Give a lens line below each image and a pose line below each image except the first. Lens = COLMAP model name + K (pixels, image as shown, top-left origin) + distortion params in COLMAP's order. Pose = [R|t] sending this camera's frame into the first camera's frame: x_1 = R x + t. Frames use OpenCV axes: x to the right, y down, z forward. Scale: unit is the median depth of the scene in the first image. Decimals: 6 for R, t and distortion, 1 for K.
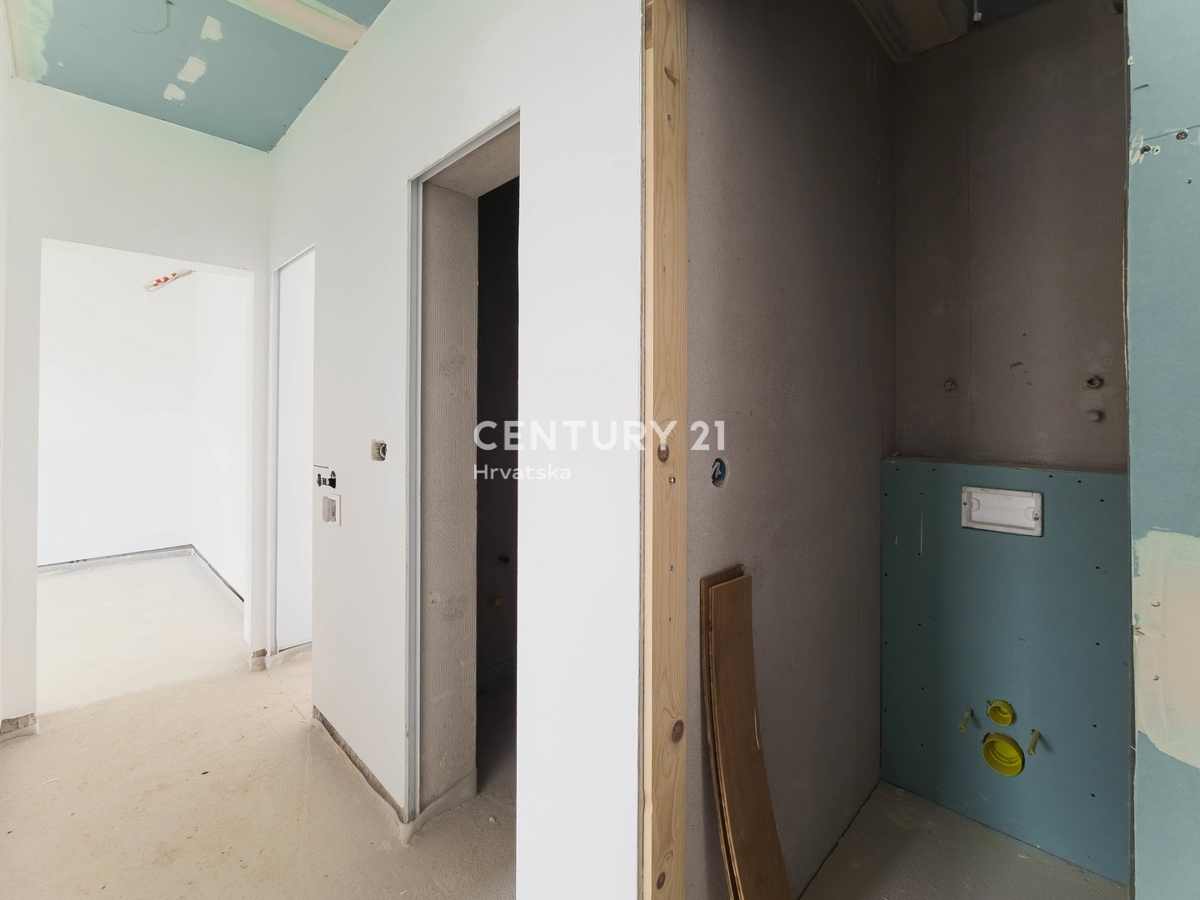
lens RADIAL K [[505.2, 0, 671.7], [0, 505.2, 409.4], [0, 0, 1]] dist [-0.002119, -0.002545]
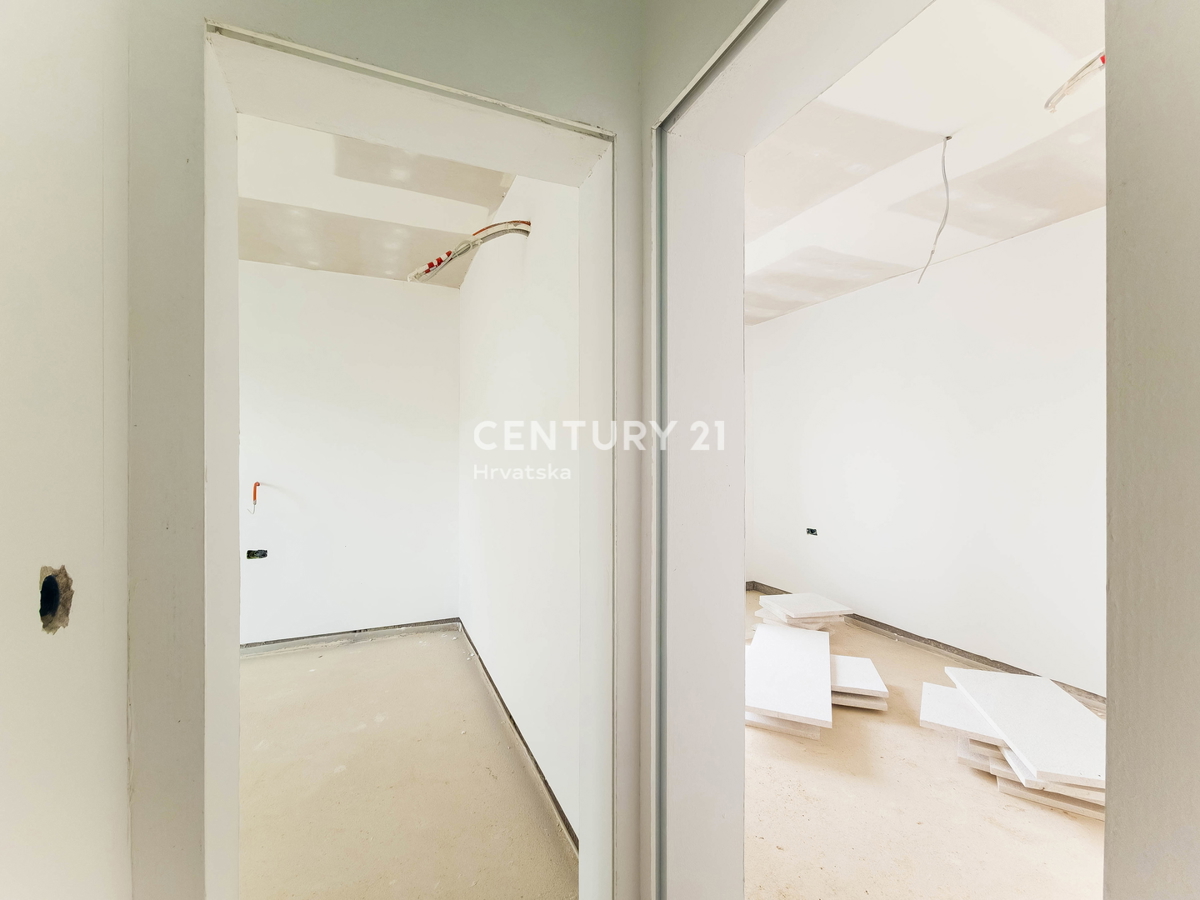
lens RADIAL K [[505.2, 0, 602.7], [0, 505.2, 451.3], [0, 0, 1]] dist [-0.002119, -0.002545]
pose [[0.898434, -0.004648, -0.439083, -0.379333], [0.006243, 0.999978, 0.002189, -0.010513], [0.439063, -0.004708, 0.898444, 0.360610]]
